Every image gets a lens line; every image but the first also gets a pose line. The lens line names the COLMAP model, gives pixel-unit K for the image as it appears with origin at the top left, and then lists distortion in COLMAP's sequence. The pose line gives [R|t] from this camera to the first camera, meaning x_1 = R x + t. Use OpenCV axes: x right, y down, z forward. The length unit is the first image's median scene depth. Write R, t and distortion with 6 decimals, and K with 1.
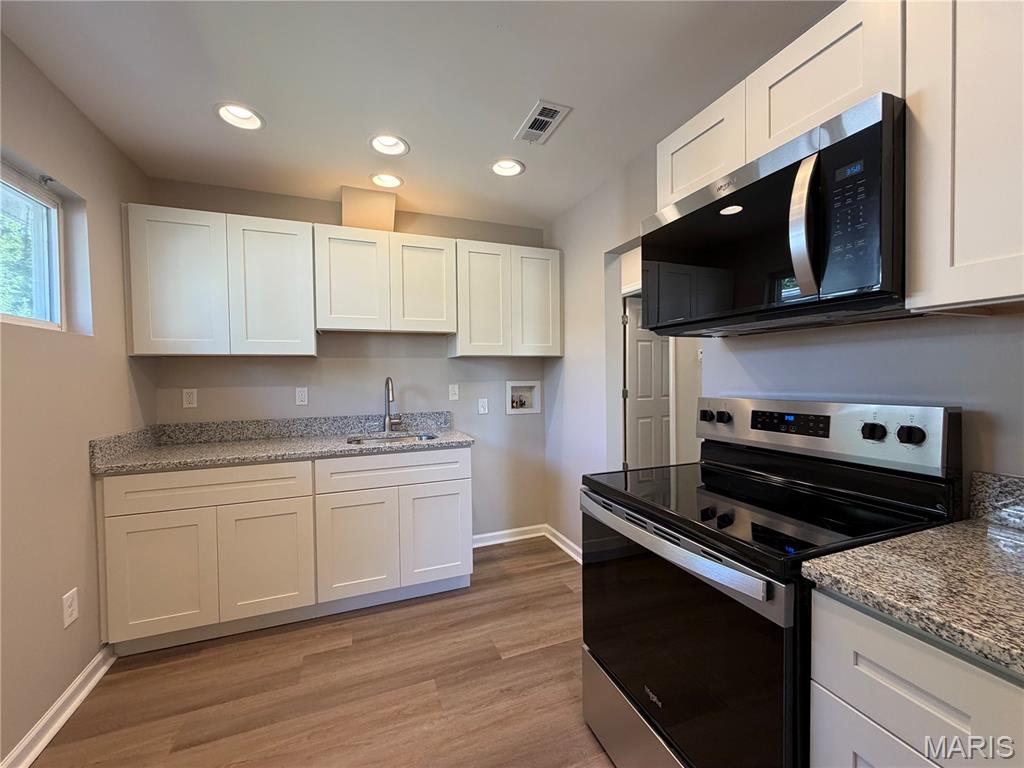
lens RADIAL K [[407.6, 0, 510.4], [0, 407.6, 383.3], [0, 0, 1]] dist [-0.001829, 0.000335]
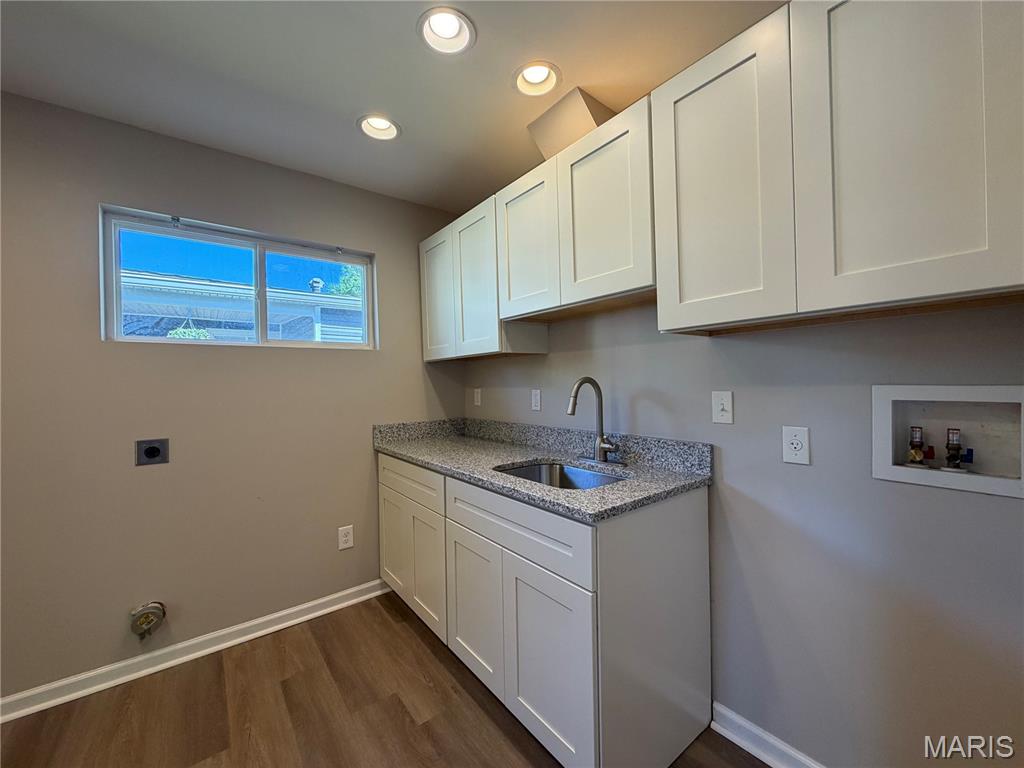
lens RADIAL K [[407.6, 0, 508.9], [0, 407.6, 383.3], [0, 0, 1]] dist [-0.001829, 0.000335]
pose [[0.279809, 0.009253, -0.960011, 0.330496], [-0.005084, 0.999954, 0.008156, -0.011086], [0.960042, 0.002599, 0.279843, 0.794017]]
